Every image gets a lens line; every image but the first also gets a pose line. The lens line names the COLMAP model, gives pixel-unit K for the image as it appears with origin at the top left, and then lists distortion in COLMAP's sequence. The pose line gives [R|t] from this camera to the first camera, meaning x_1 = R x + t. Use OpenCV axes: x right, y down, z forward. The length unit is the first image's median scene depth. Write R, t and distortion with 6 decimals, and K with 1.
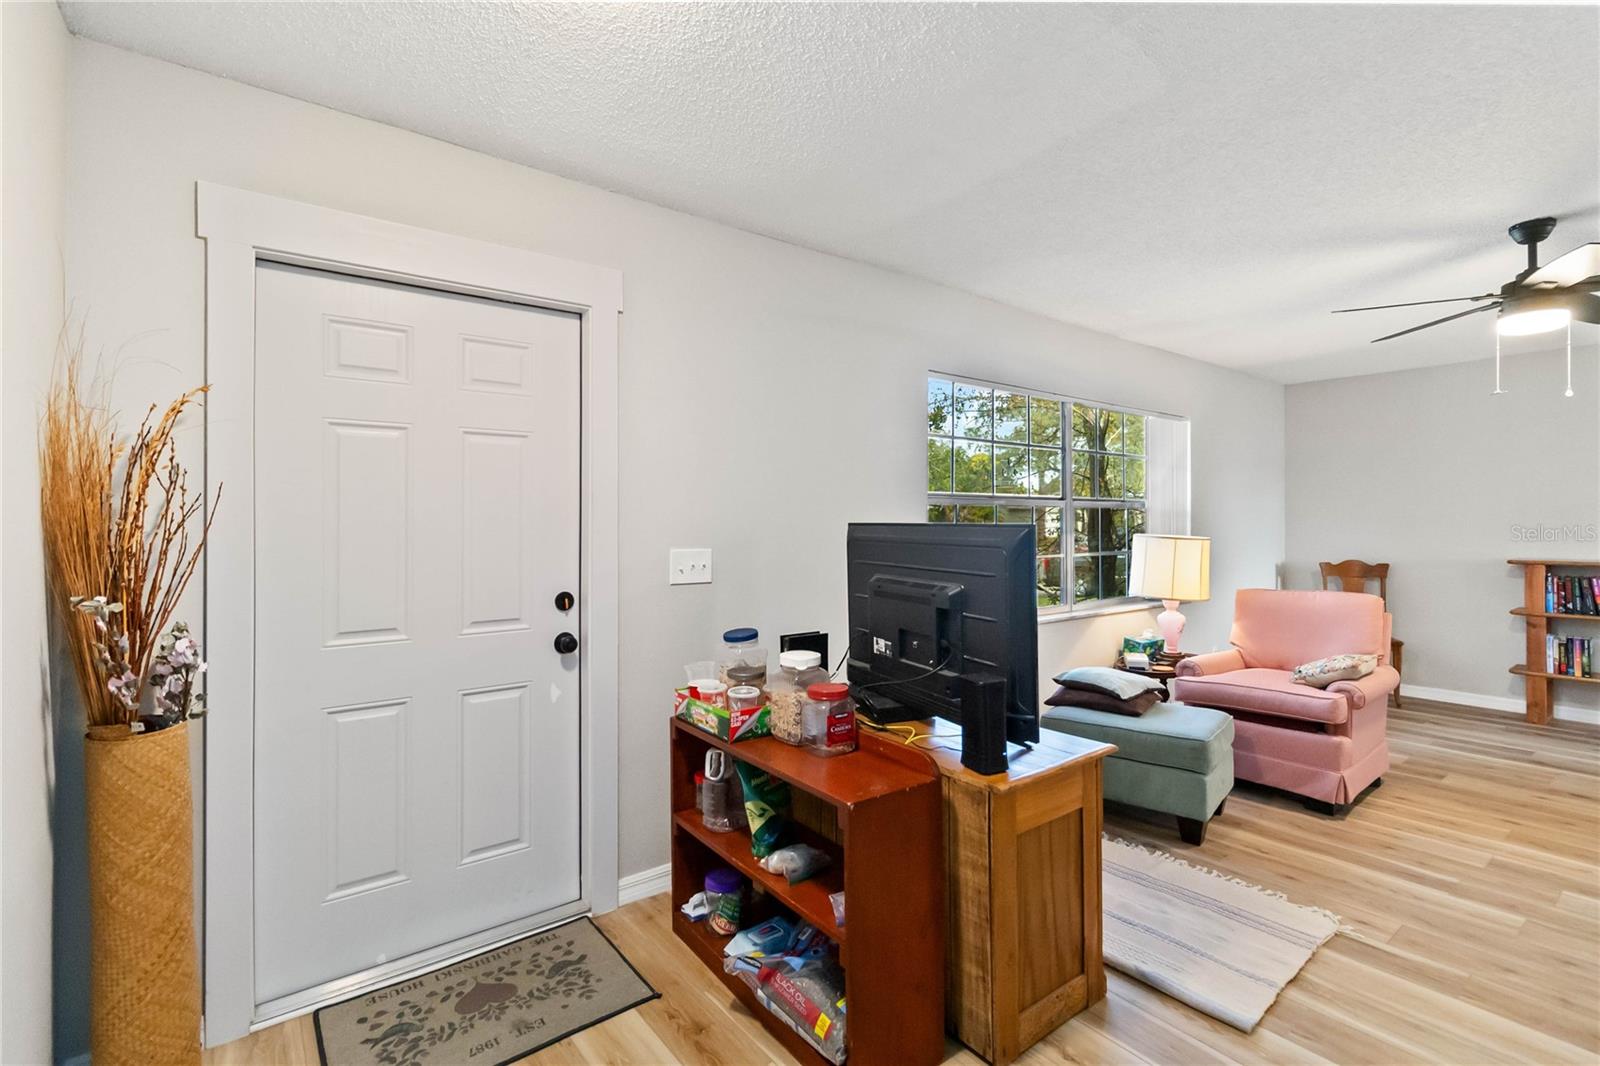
lens RADIAL K [[737.3, 0, 783.3], [0, 737.3, 525.2], [0, 0, 1]] dist [-0.000755, -0.000244]
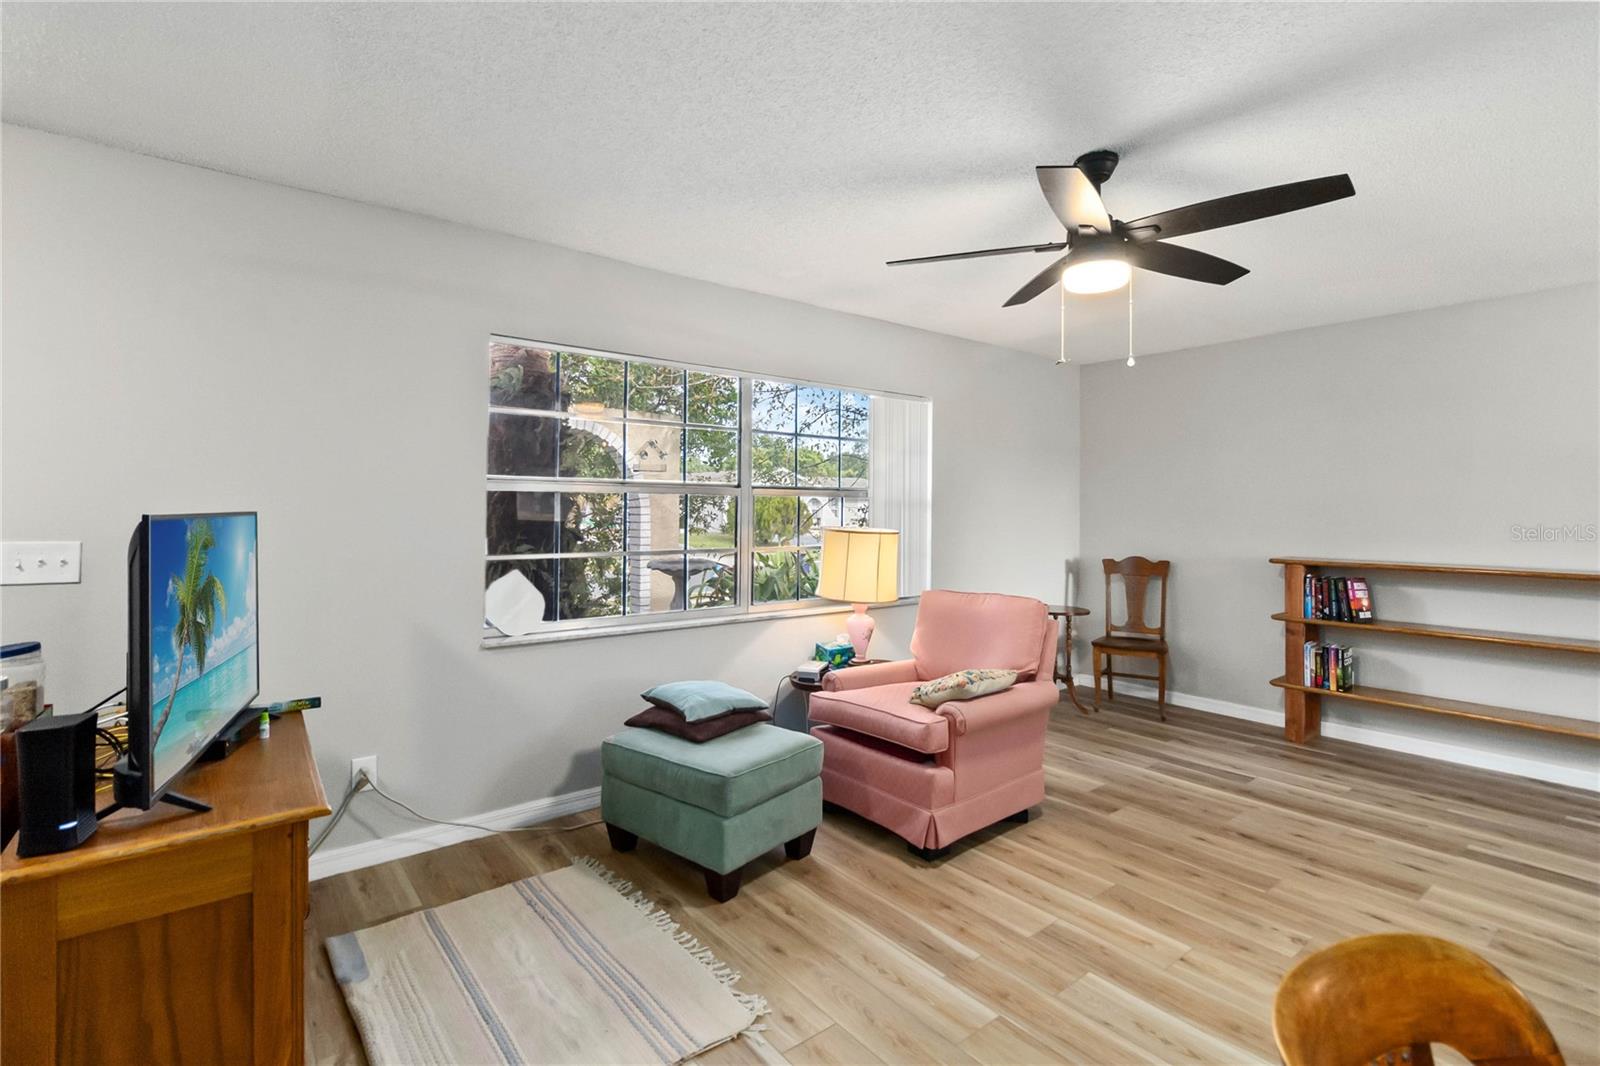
lens RADIAL K [[737.3, 0, 806.2], [0, 737.3, 505.9], [0, 0, 1]] dist [-0.000755, -0.000244]
pose [[0.999964, 0.008231, 0.002032, 0.438910], [-0.008215, 0.999934, -0.008044, -0.005413], [-0.002098, 0.008027, 0.999966, 0.108657]]
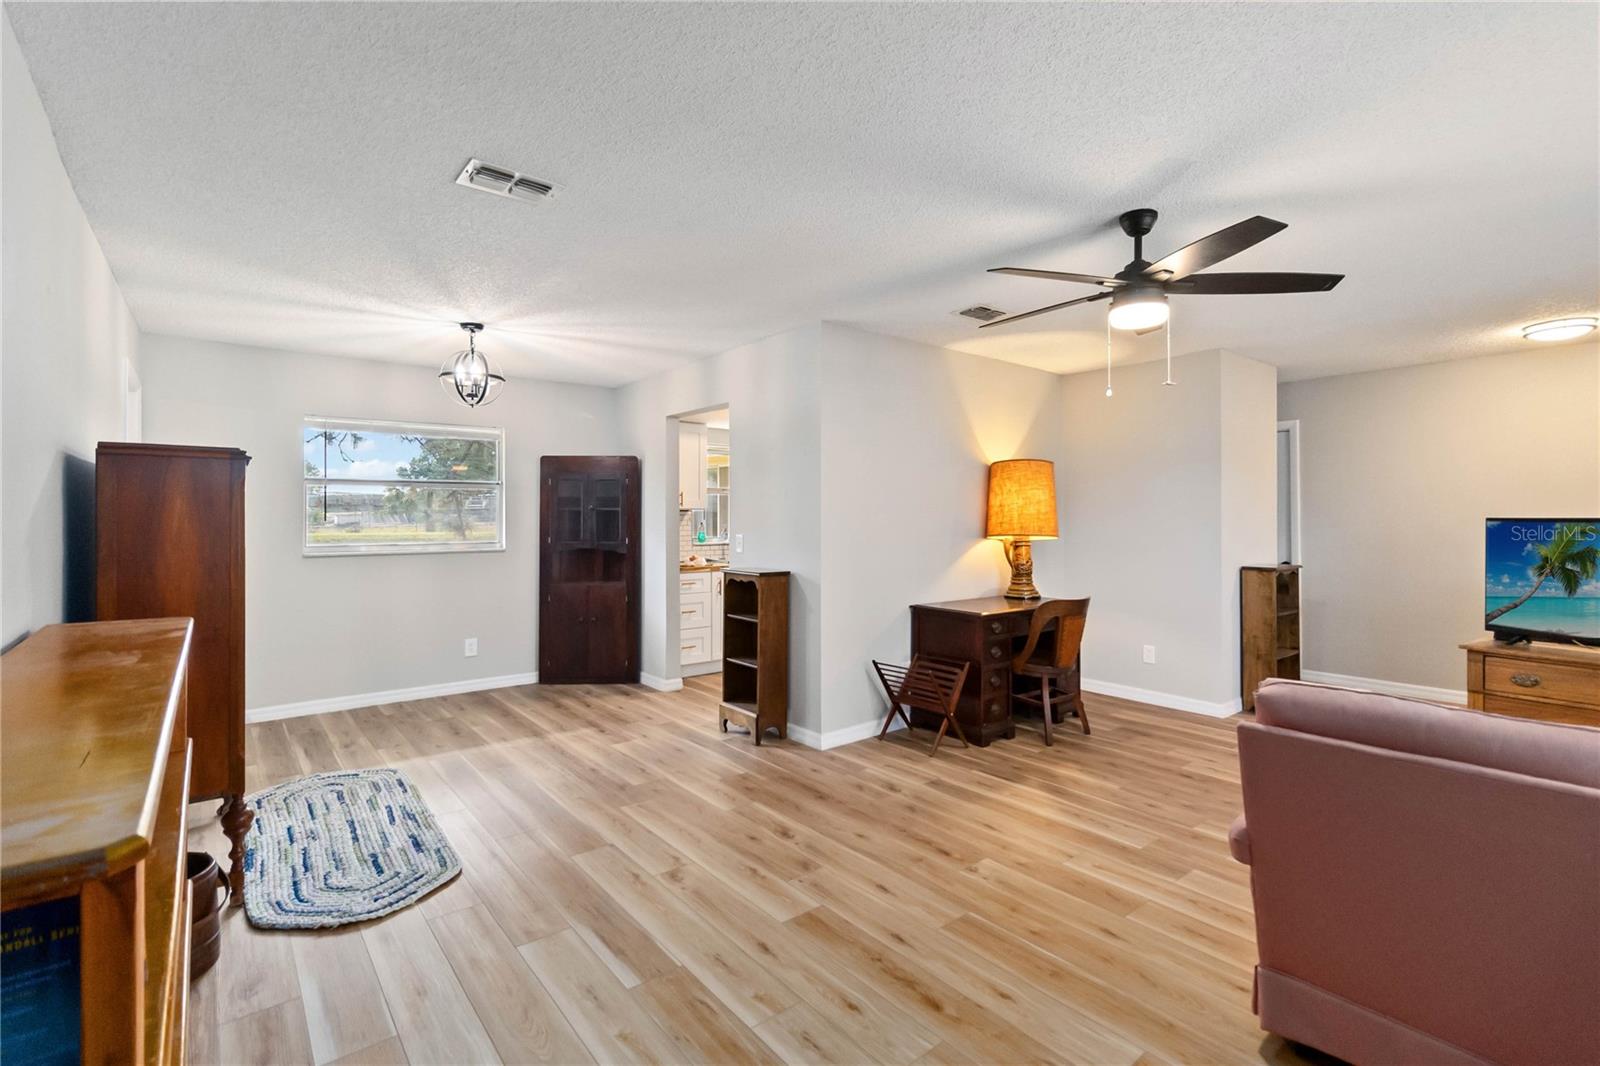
lens RADIAL K [[737.3, 0, 810.8], [0, 737.3, 521.7], [0, 0, 1]] dist [-0.000755, -0.000244]
pose [[-0.999772, 0.008315, -0.019666, 0.934663], [0.008076, 0.999893, 0.012186, -0.011694], [0.019765, 0.012024, -0.999732, 1.246068]]
